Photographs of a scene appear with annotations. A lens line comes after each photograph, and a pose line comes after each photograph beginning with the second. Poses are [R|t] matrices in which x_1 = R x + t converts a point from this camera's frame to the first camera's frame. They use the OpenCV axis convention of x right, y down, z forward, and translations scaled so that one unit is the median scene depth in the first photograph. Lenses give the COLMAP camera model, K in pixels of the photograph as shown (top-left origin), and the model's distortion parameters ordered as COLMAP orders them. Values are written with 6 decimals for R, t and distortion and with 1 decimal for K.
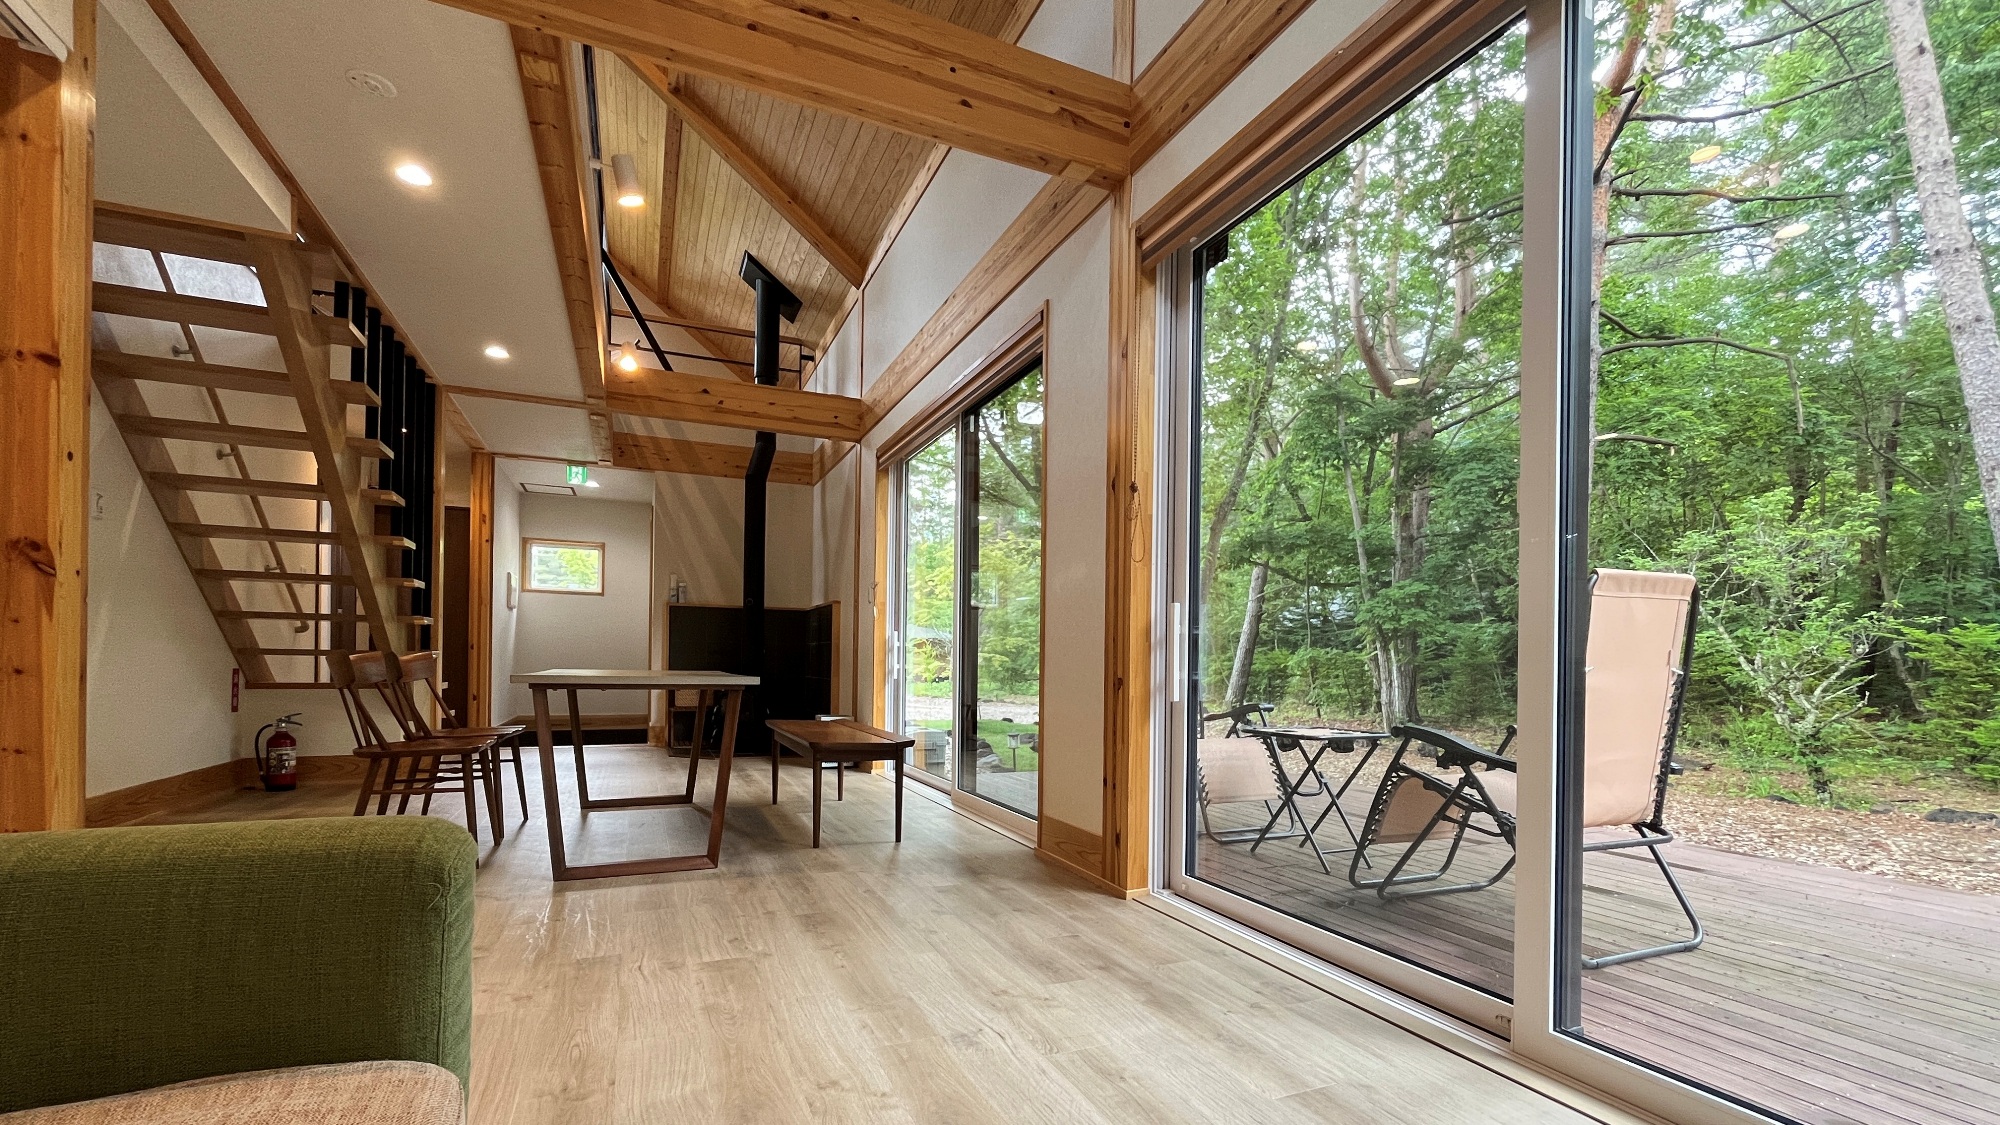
lens RADIAL K [[819.3, 0, 1000.5], [0, 819.3, 664.0], [0, 0, 1]] dist [0.000915, 0.000031]
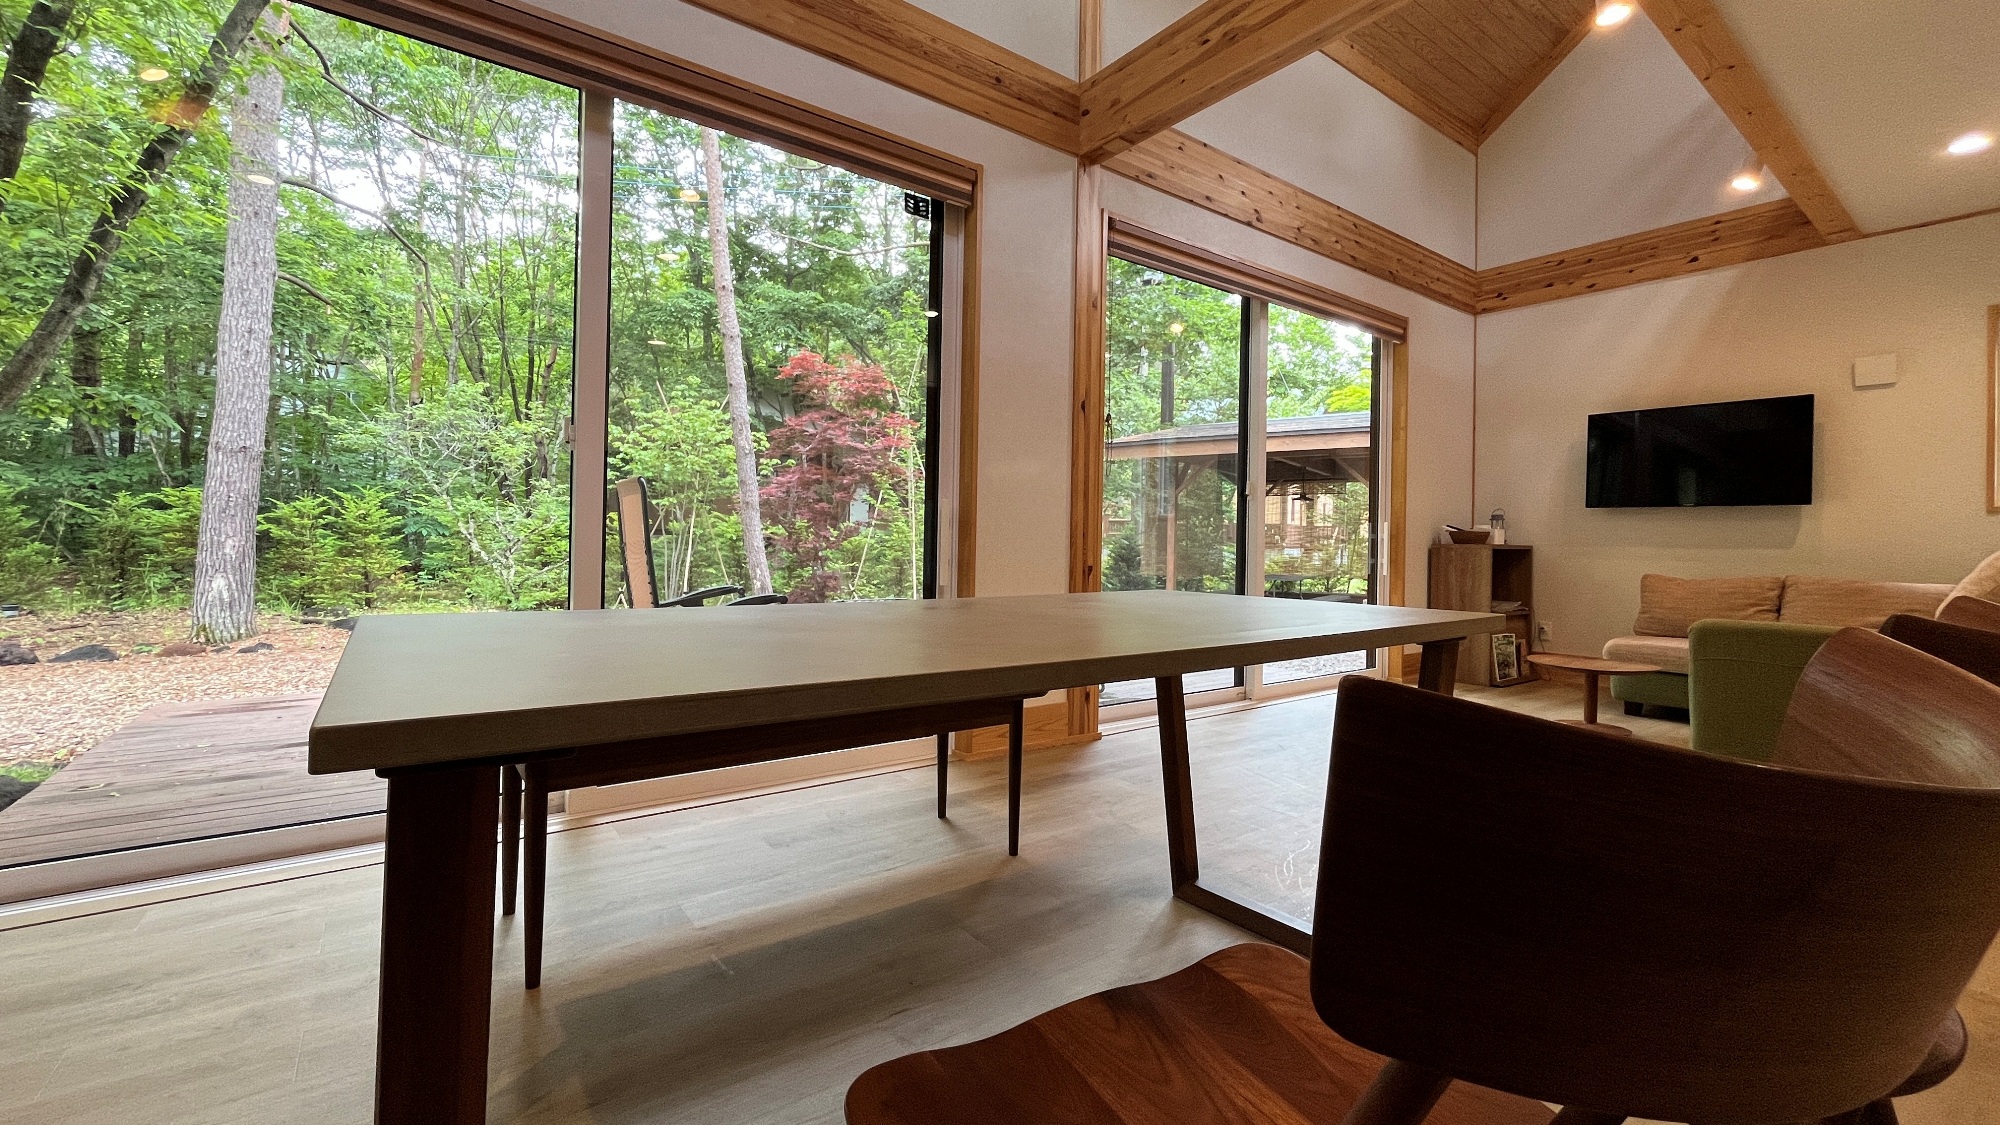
lens RADIAL K [[811.6, 0, 1004.2], [0, 811.6, 531.8], [0, 0, 1]] dist [0.001875, 0.000046]
pose [[-0.225207, -0.005738, 0.974294, -1.012548], [-0.020056, 0.999798, 0.001252, -0.032542], [-0.974105, -0.019259, -0.225276, 1.401943]]
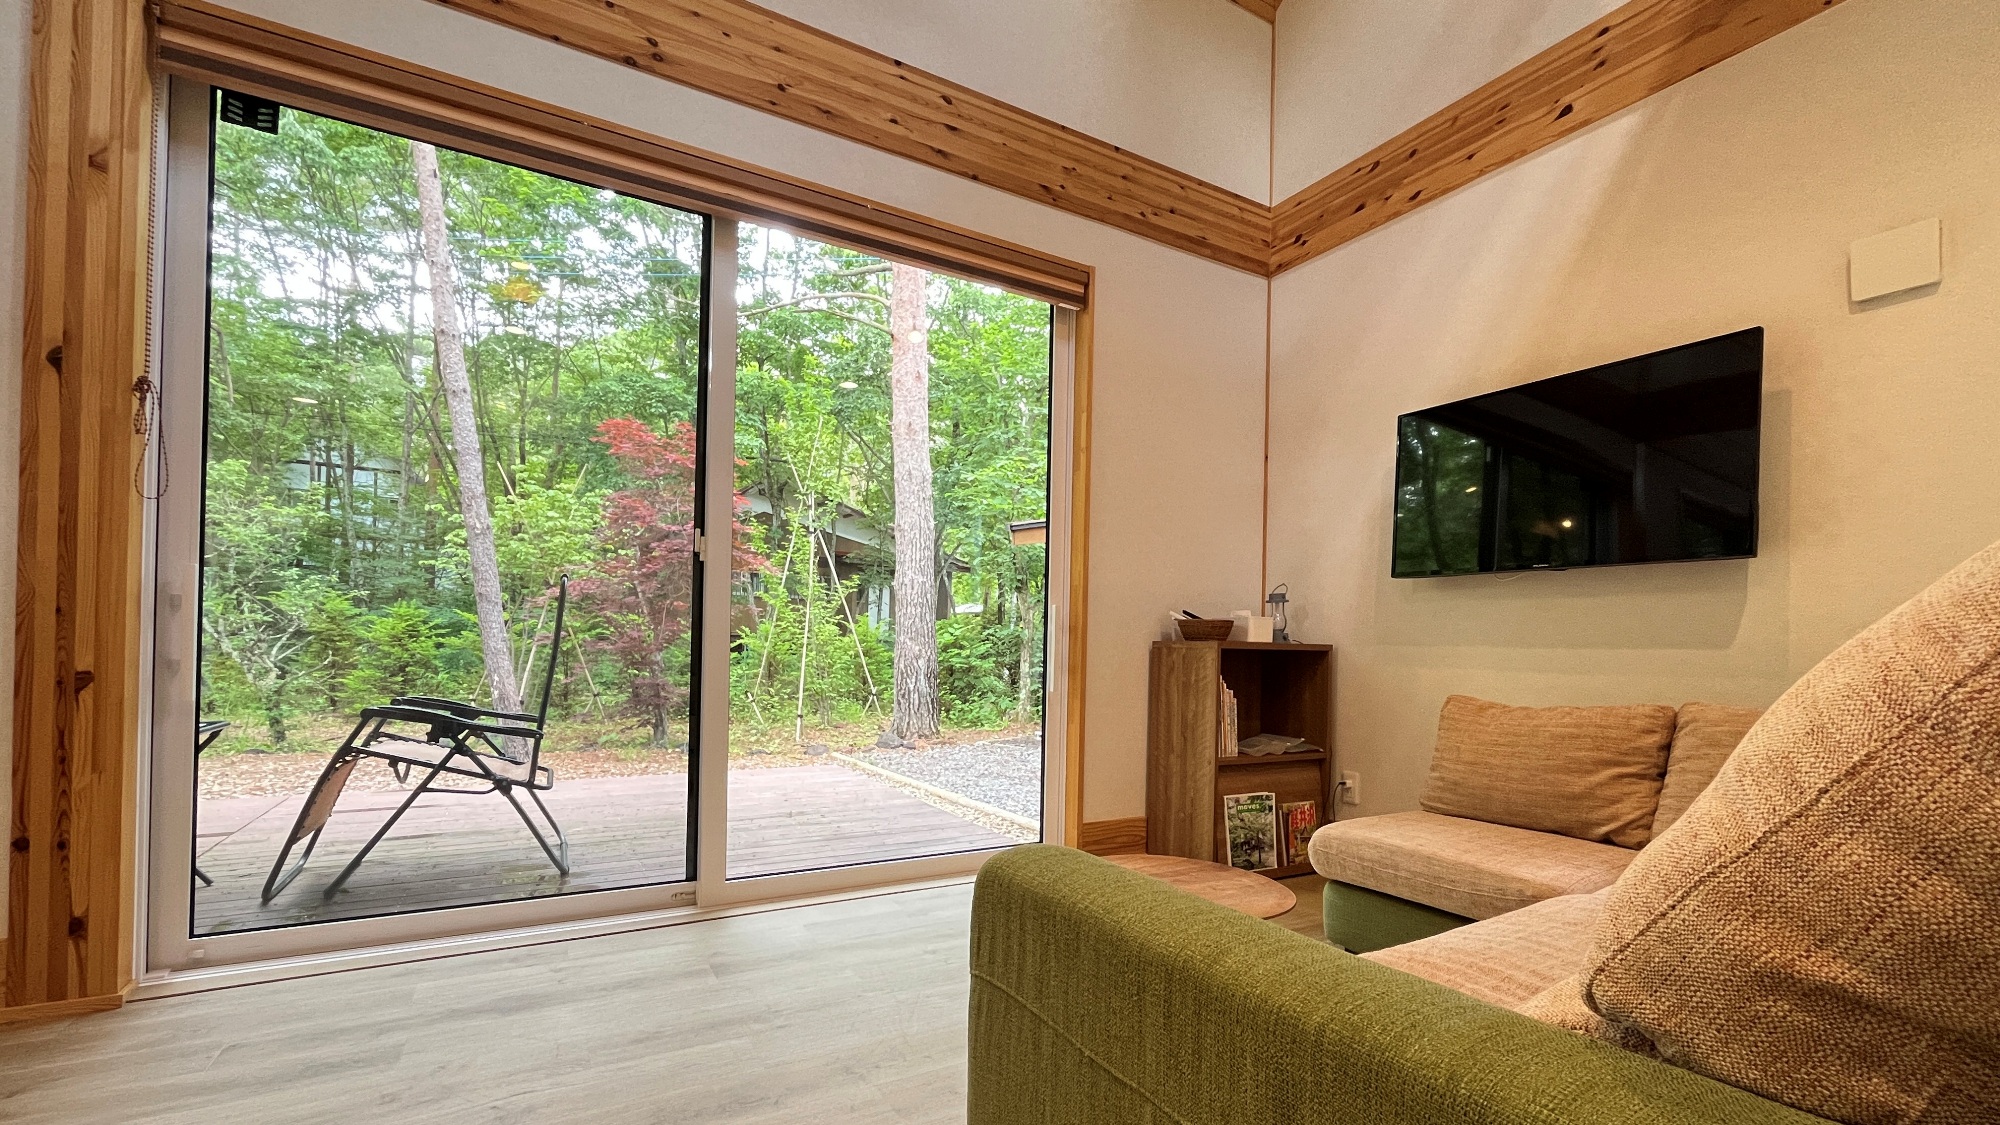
lens RADIAL K [[826.3, 0, 998.9], [0, 826.3, 638.6], [0, 0, 1]] dist [-0.001058, 0.000274]
pose [[-0.097478, -0.005855, 0.995220, -0.553083], [-0.021876, 0.999754, 0.003739, -0.025183], [-0.994997, -0.021407, -0.097583, 0.358230]]
